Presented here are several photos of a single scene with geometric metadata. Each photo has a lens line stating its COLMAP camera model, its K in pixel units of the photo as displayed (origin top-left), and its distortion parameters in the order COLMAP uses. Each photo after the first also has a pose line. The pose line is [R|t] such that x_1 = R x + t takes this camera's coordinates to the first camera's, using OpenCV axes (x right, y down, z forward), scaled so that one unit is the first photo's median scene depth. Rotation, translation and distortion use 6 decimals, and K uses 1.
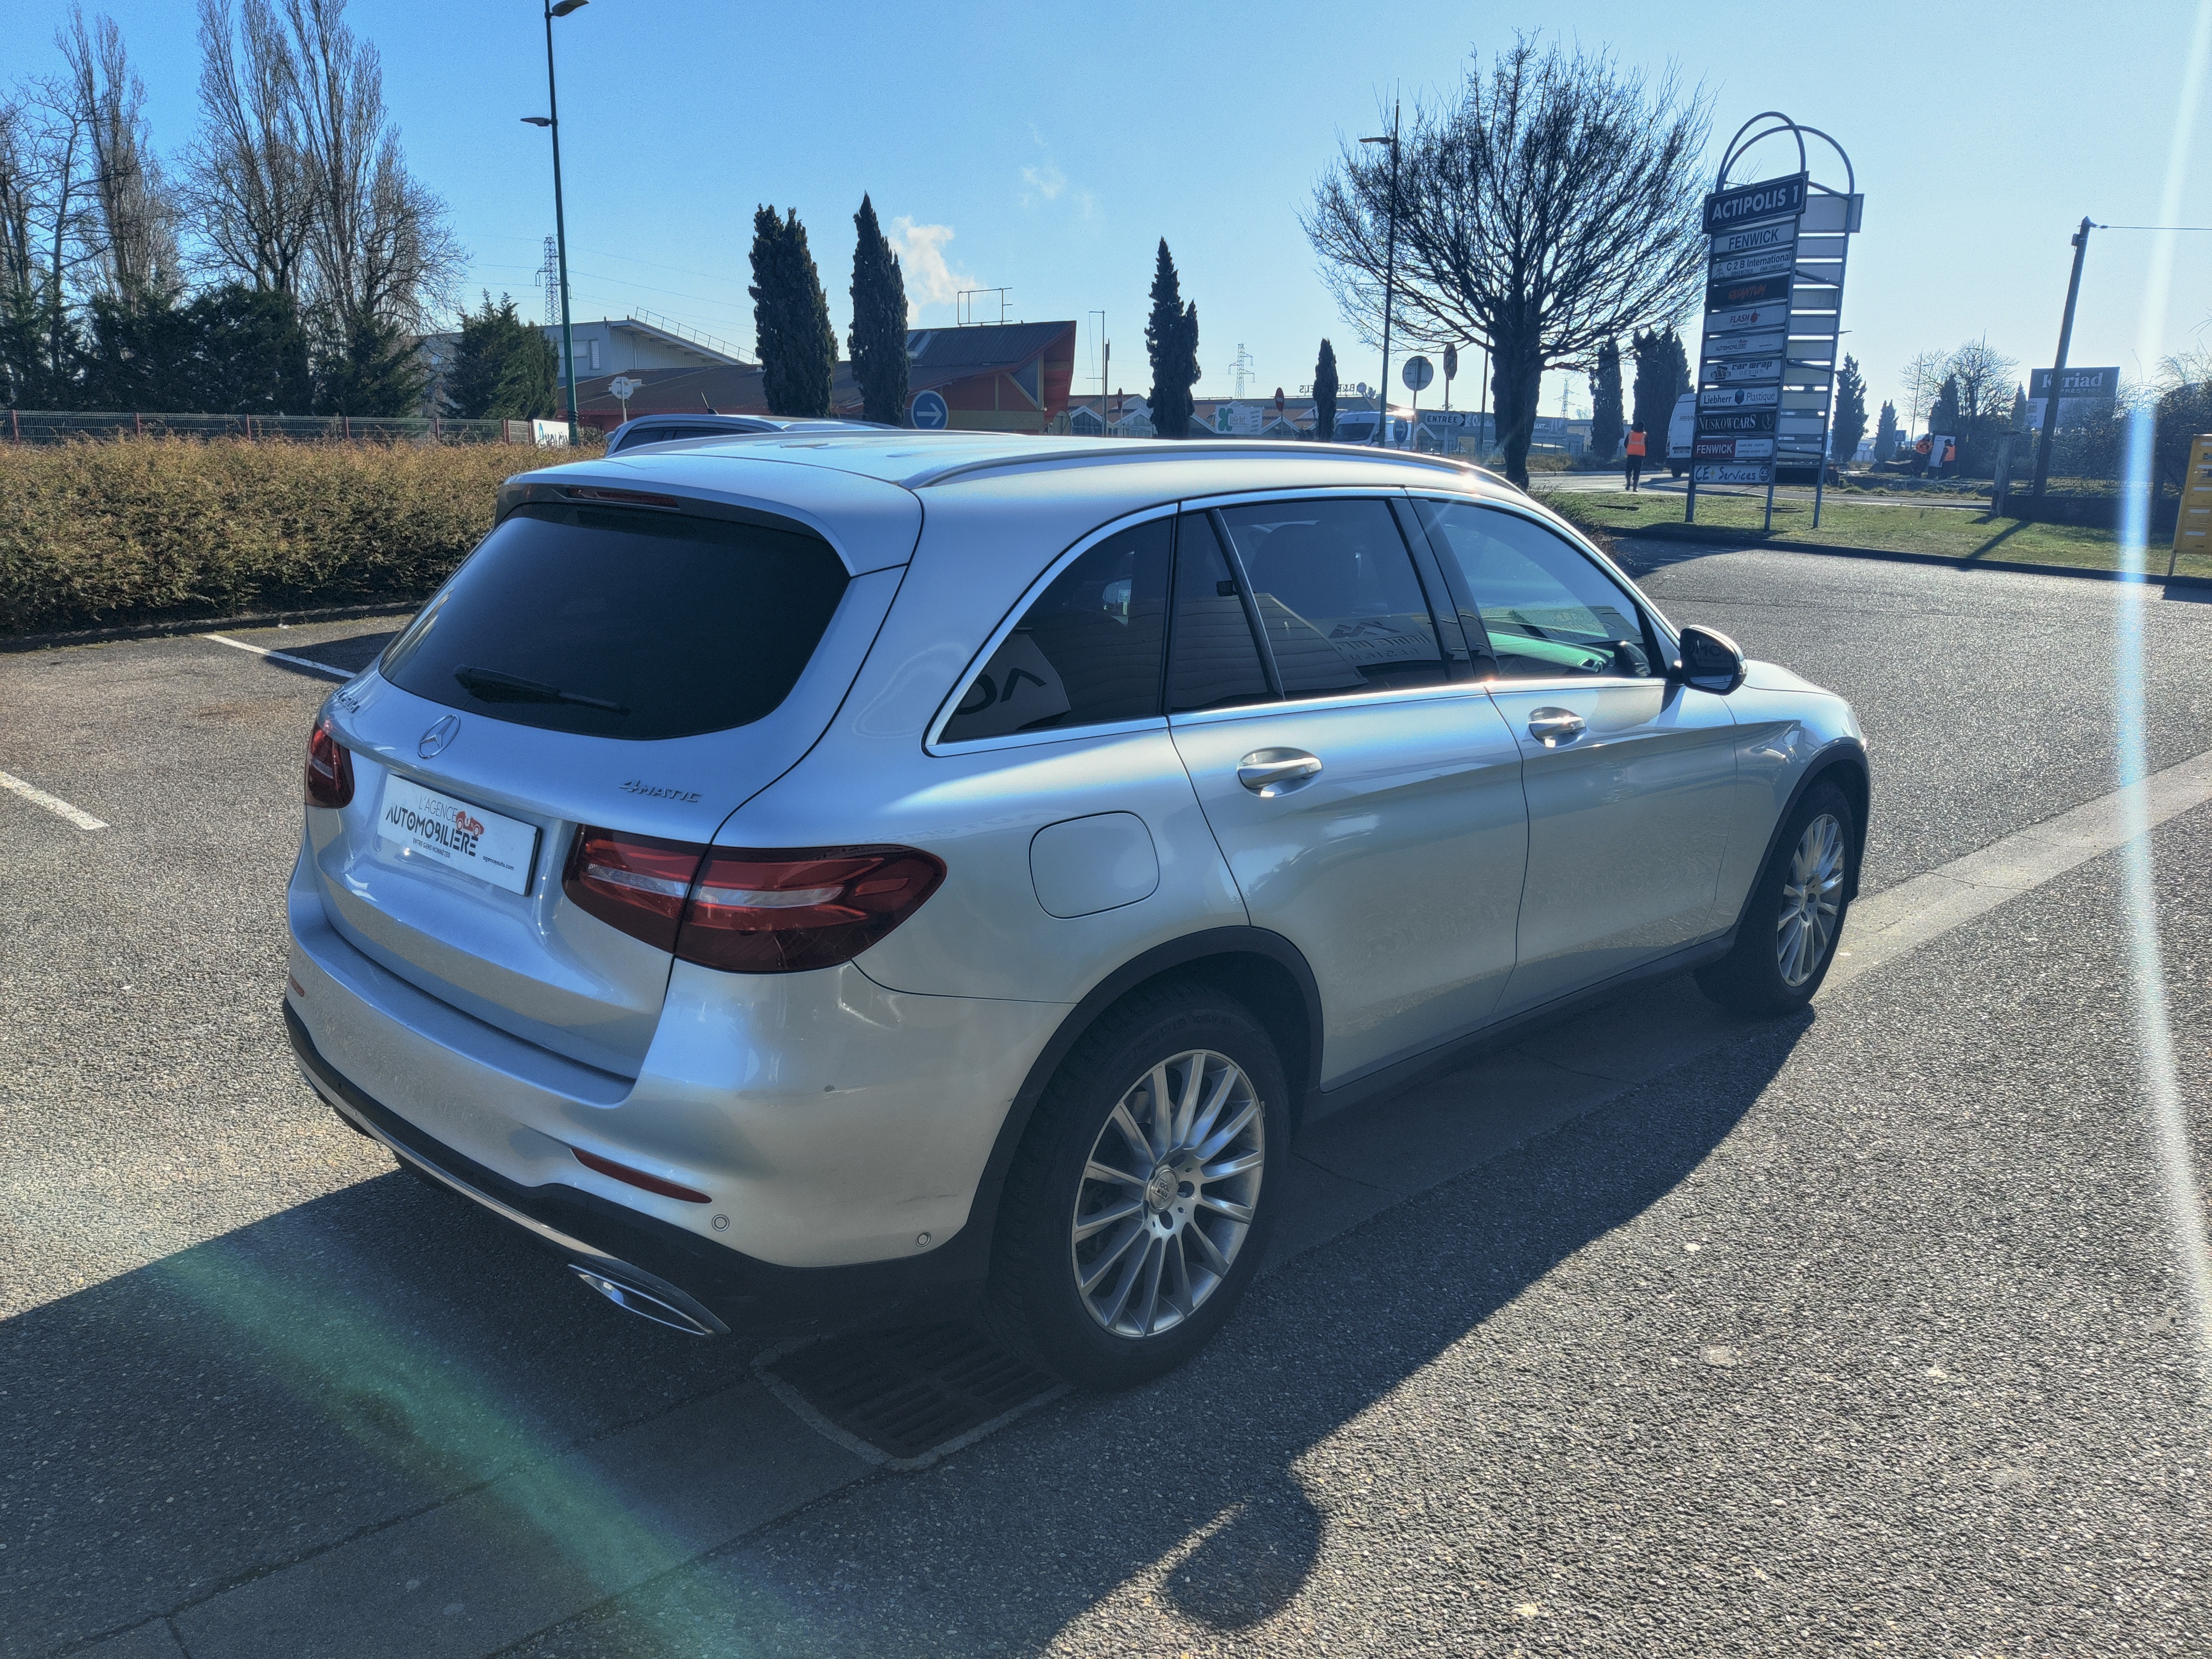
lens RADIAL K [[1666.8, 0, 1083.5], [0, 1666.8, 850.5], [0, 0, 1]] dist [0.003718, -0.016027]
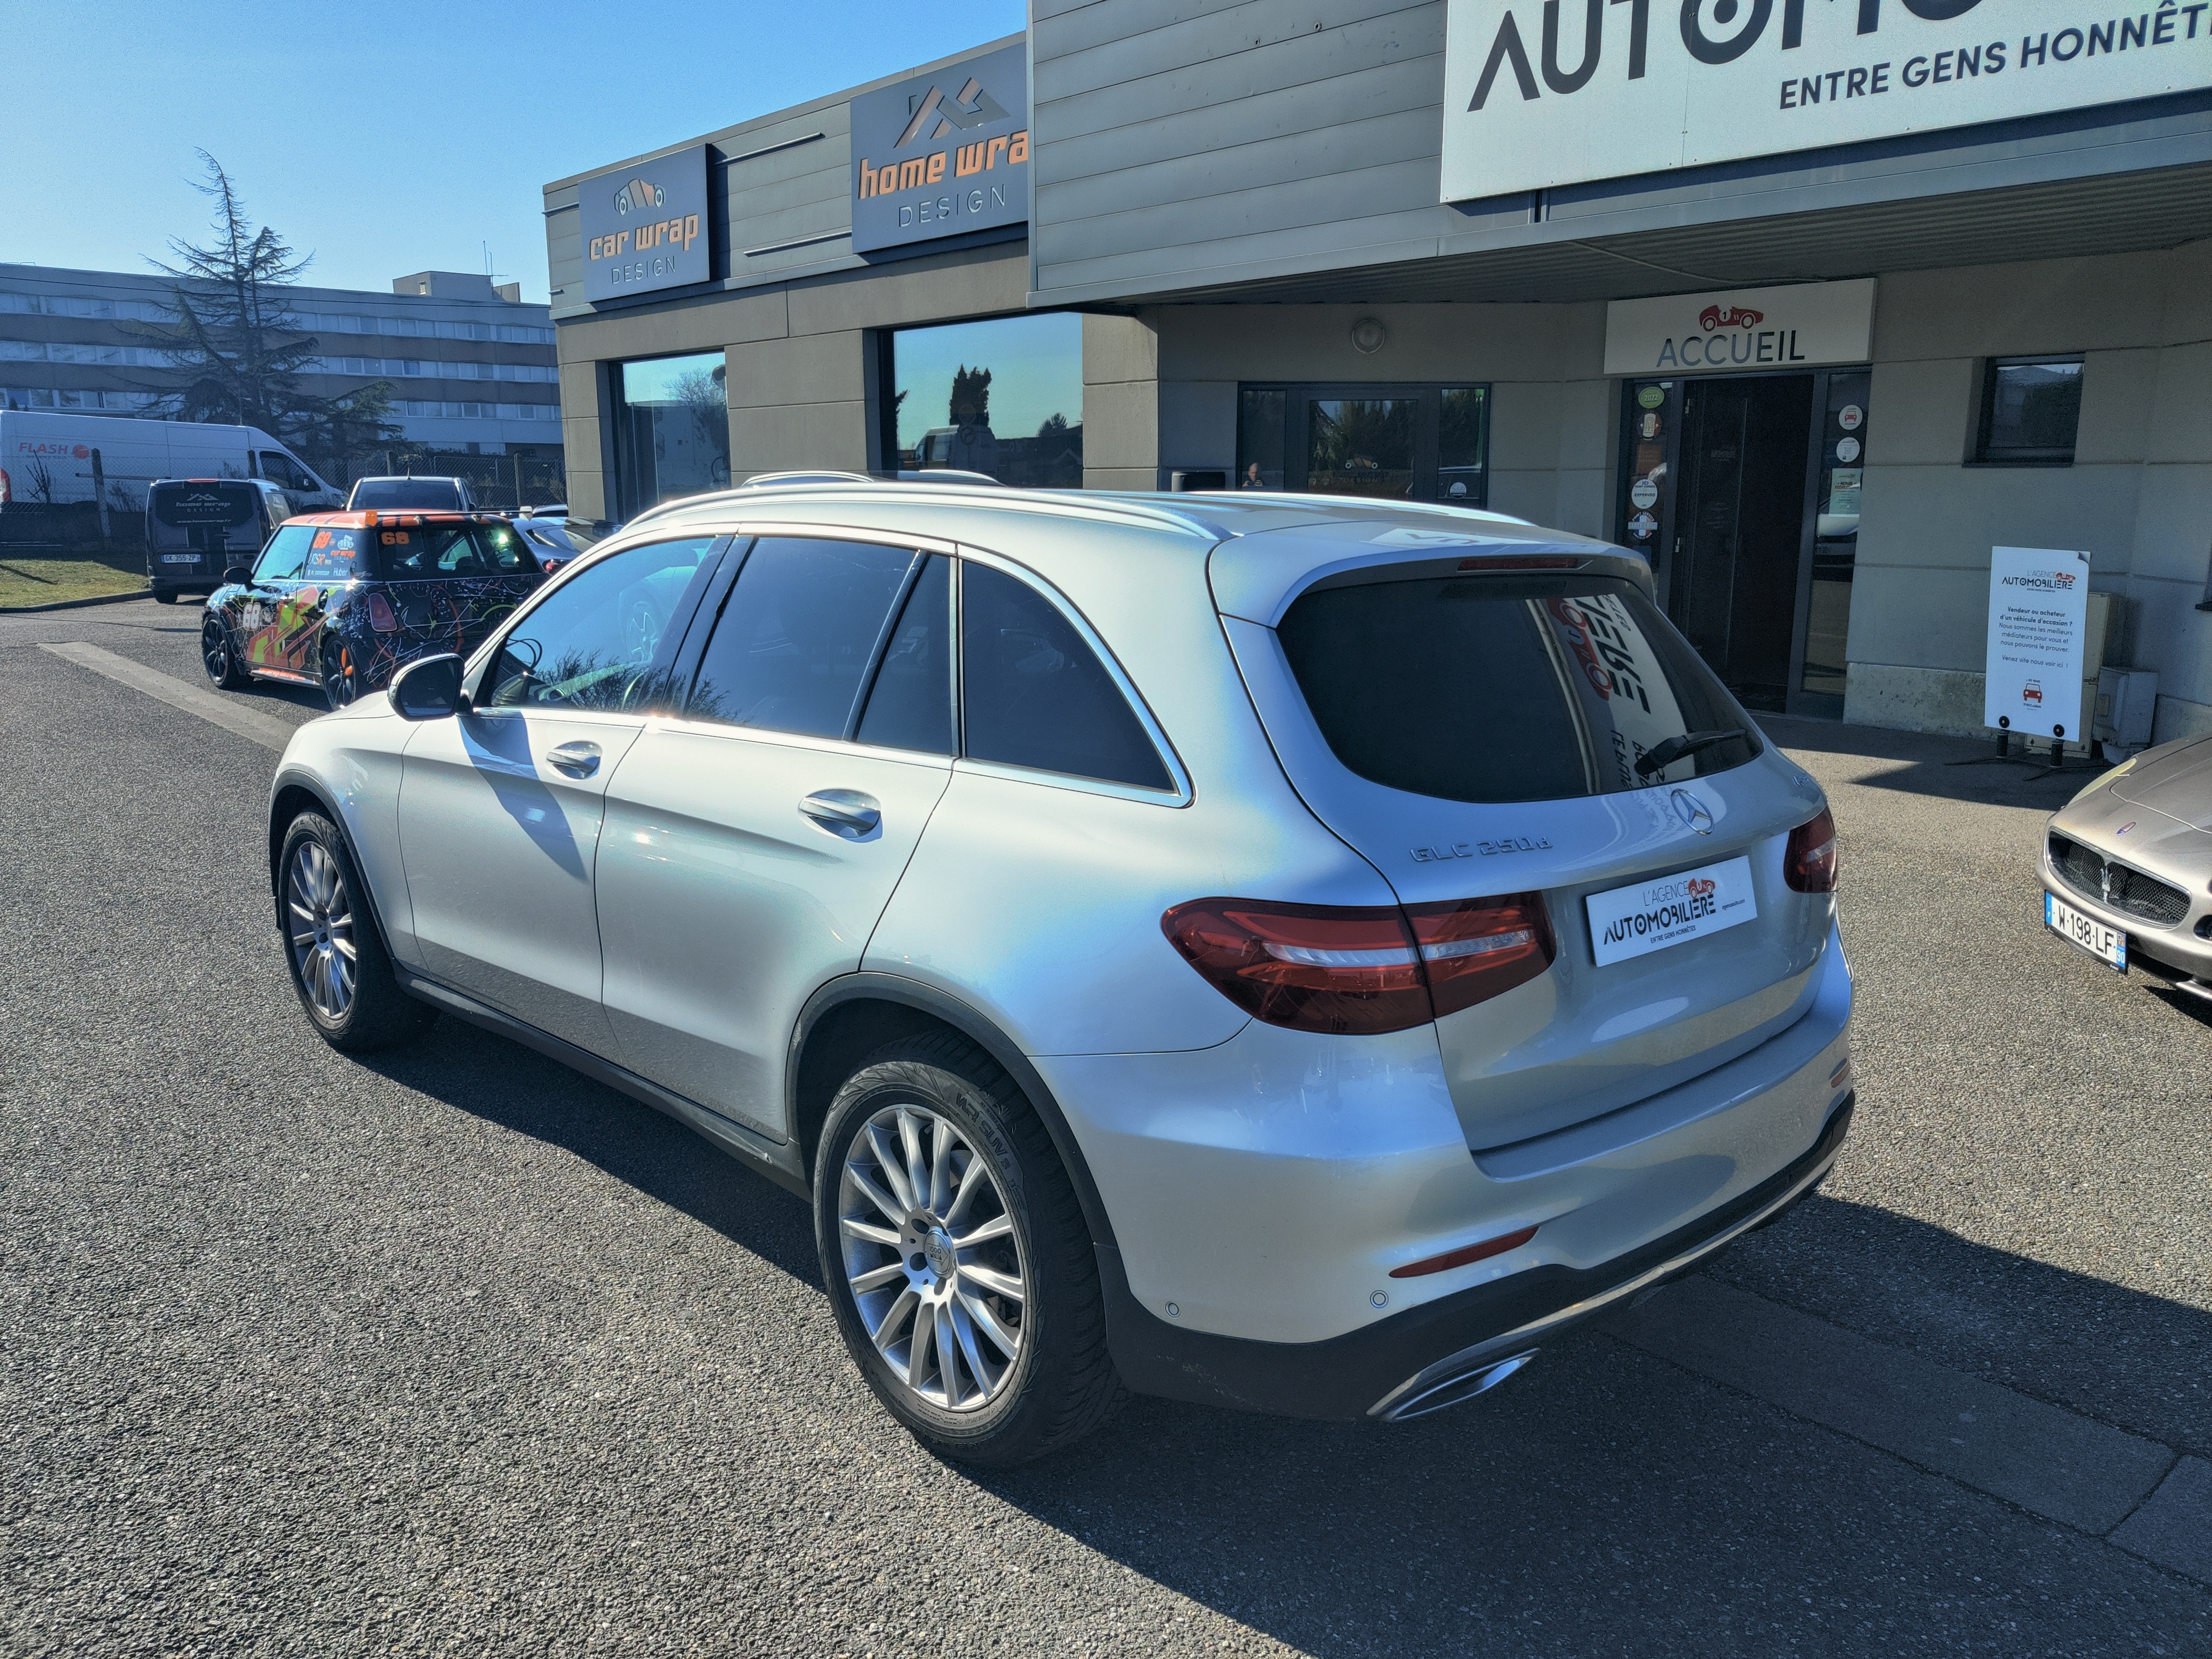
lens RADIAL K [[1666.8, 0, 1123.8], [0, 1666.8, 885.7], [0, 0, 1]] dist [0.003718, -0.016027]
pose [[0.050380, -0.245156, 0.968174, -0.134557], [0.228143, 0.946598, 0.227821, -0.032199], [-0.972323, 0.209404, 0.103620, 0.122049]]
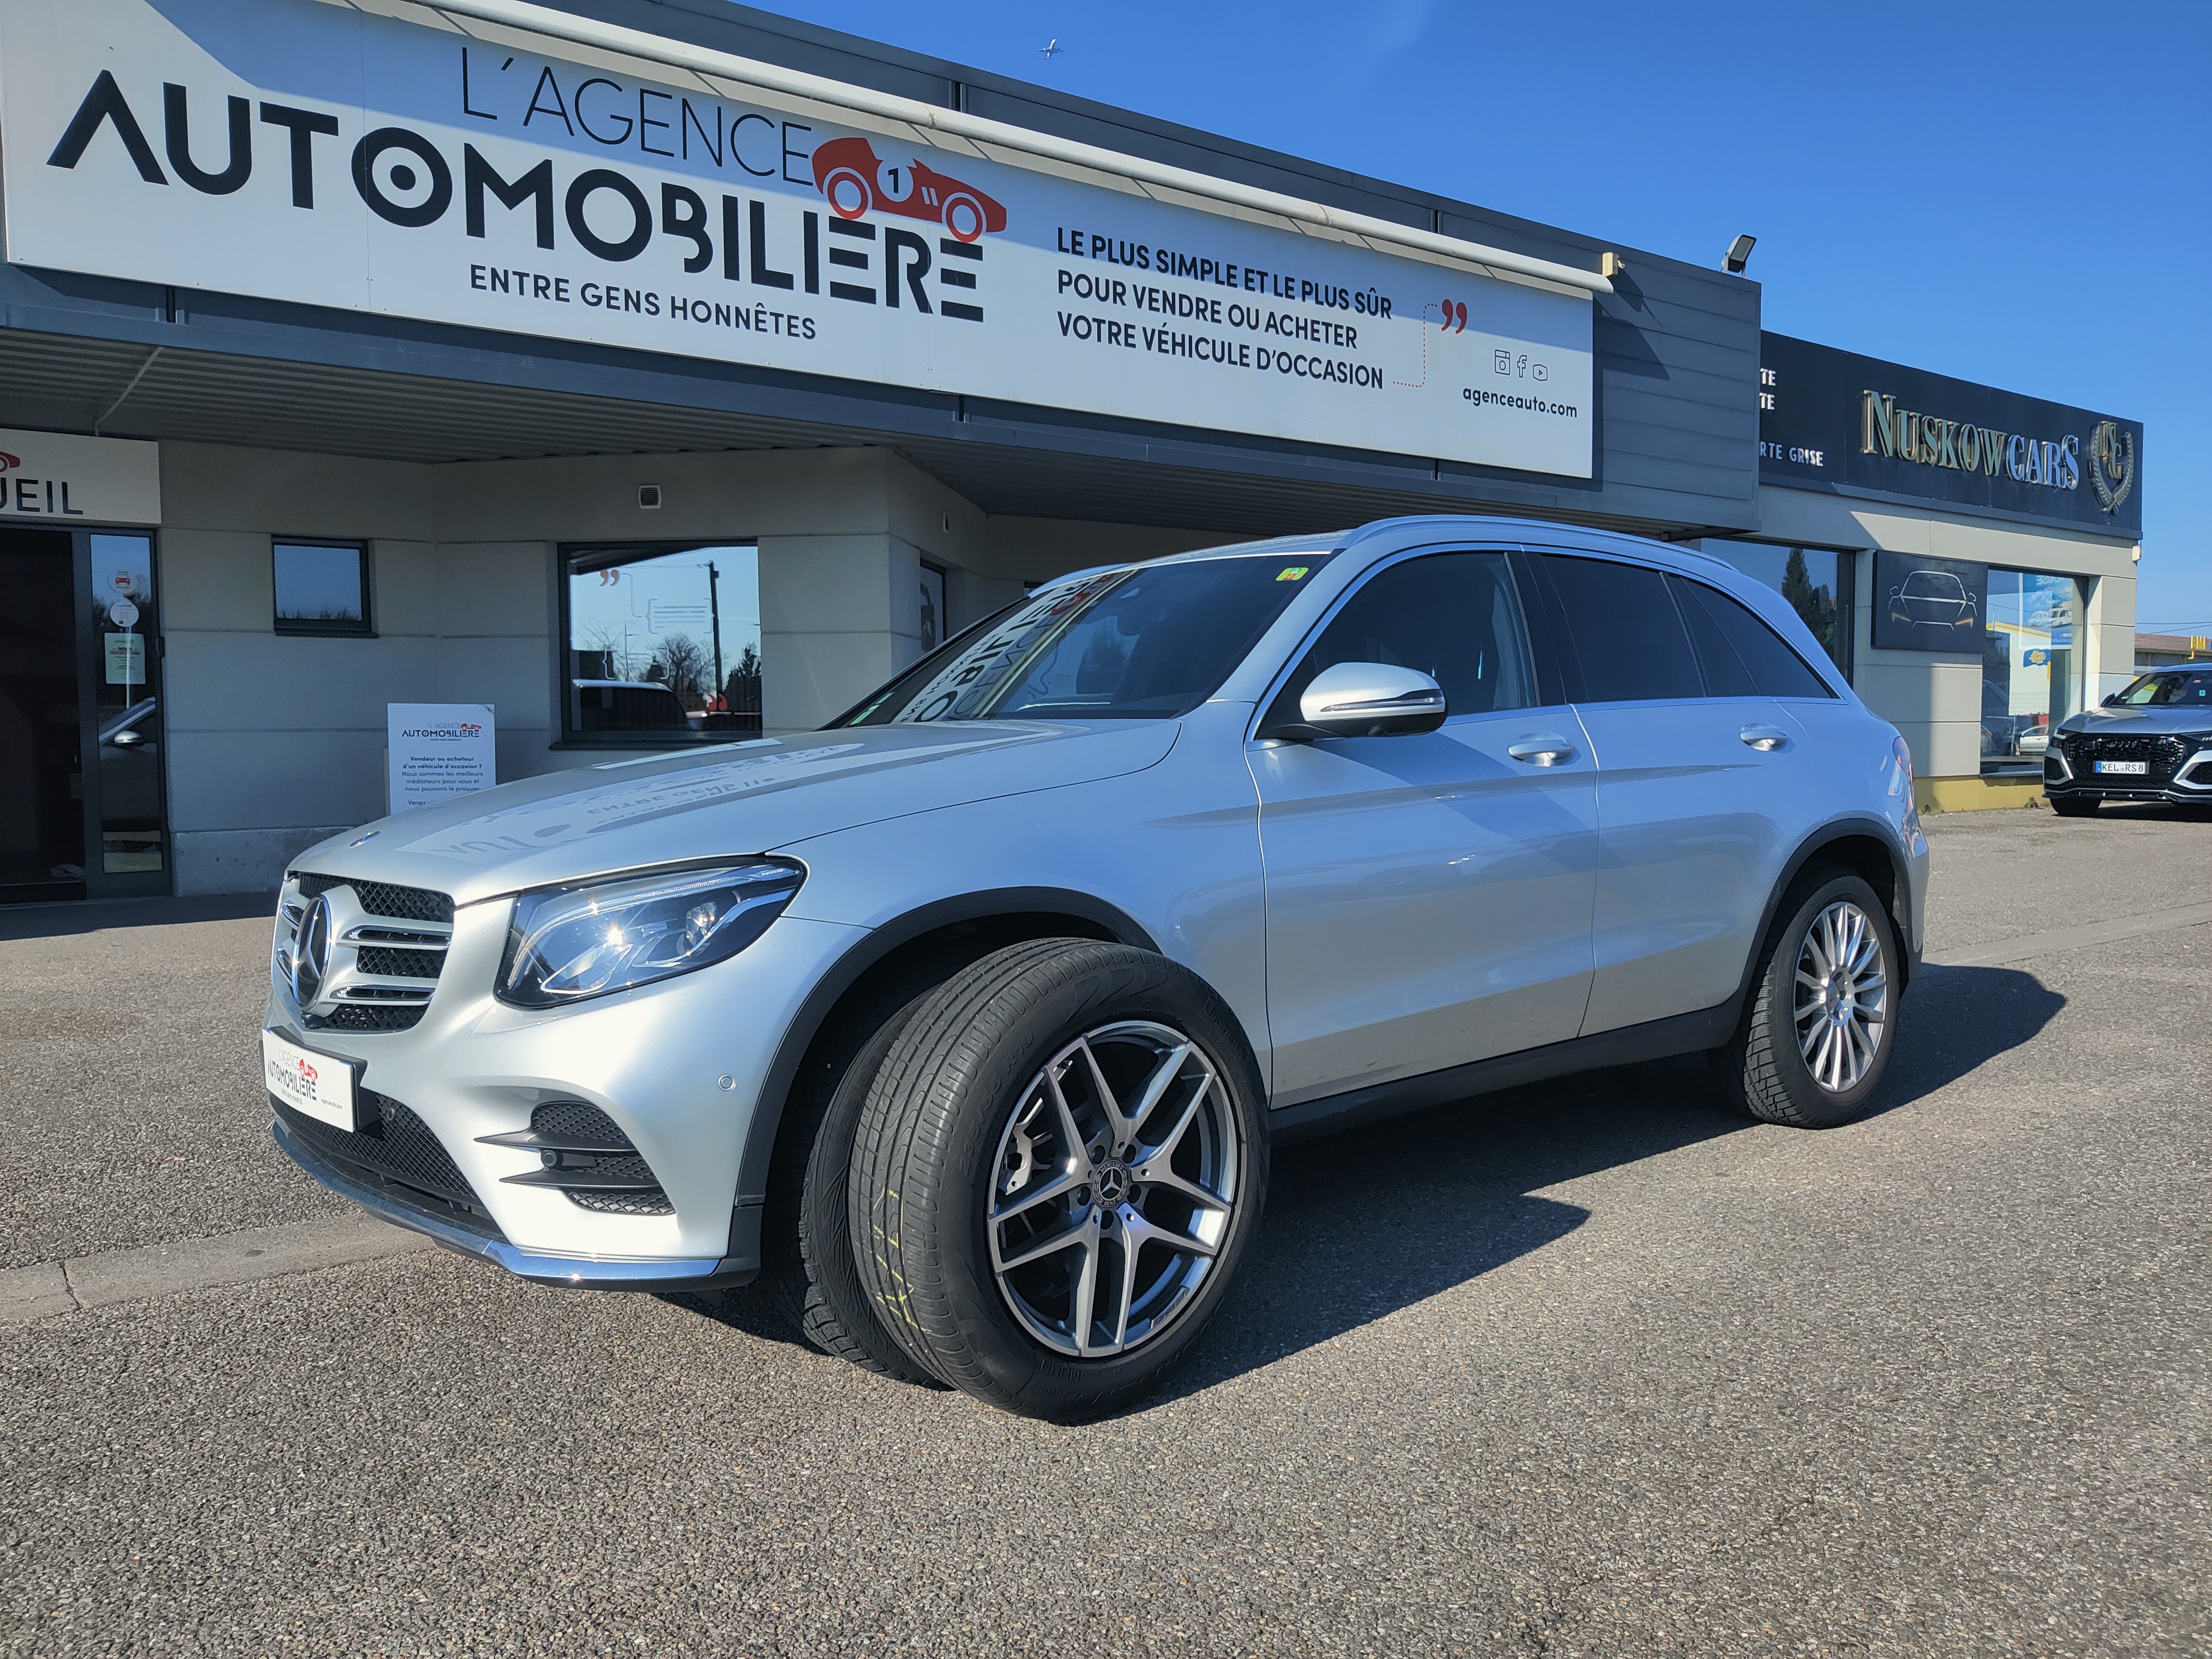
lens RADIAL K [[1666.8, 0, 1105.7], [0, 1666.8, 844.2], [0, 0, 1]] dist [0.003718, -0.016027]
pose [[-0.992734, -0.013189, 0.119602, 0.013519], [0.022182, 0.956878, 0.289642, -0.054078], [-0.118264, 0.290191, -0.949633, 0.312846]]
